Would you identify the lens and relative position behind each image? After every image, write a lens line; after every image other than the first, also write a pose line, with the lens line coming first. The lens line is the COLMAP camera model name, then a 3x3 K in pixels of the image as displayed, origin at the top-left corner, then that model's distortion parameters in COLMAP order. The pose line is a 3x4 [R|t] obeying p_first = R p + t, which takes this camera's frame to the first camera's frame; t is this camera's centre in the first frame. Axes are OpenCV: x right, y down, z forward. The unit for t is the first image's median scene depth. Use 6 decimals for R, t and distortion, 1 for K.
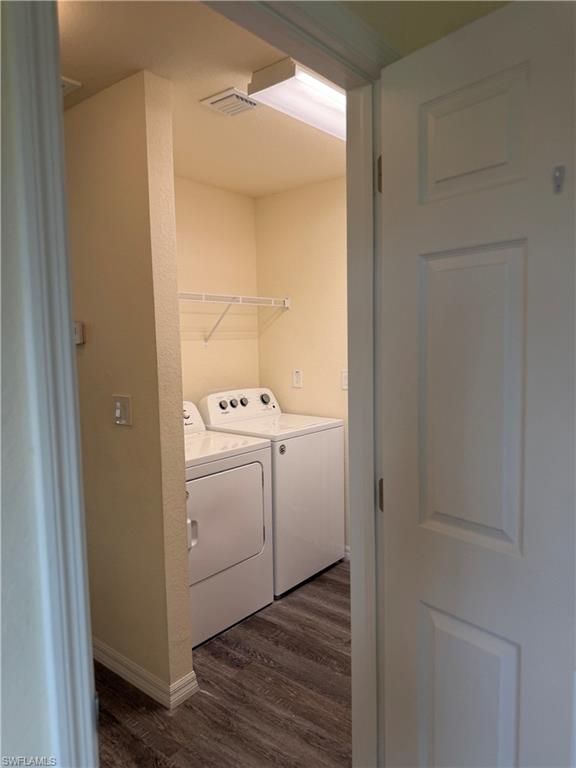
lens RADIAL K [[548.3, 0, 288.0], [0, 548.3, 384.0], [0, 0, 1]] dist [0.004106, -0.006000]
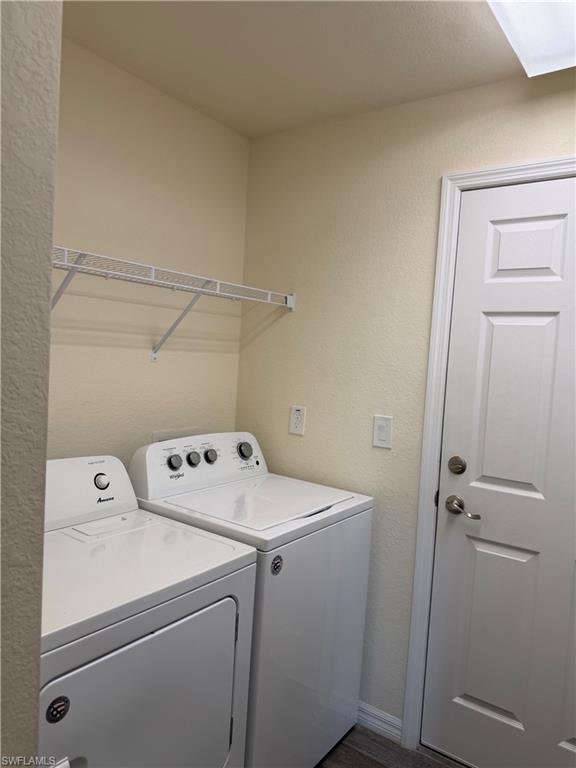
lens RADIAL K [[548.3, 0, 288.0], [0, 548.3, 384.0], [0, 0, 1]] dist [0.004106, -0.006000]
pose [[0.995774, 0.071548, 0.057572, -0.035518], [-0.069578, 0.996944, -0.035522, -0.030546], [-0.059938, 0.031366, 0.997709, 0.389053]]
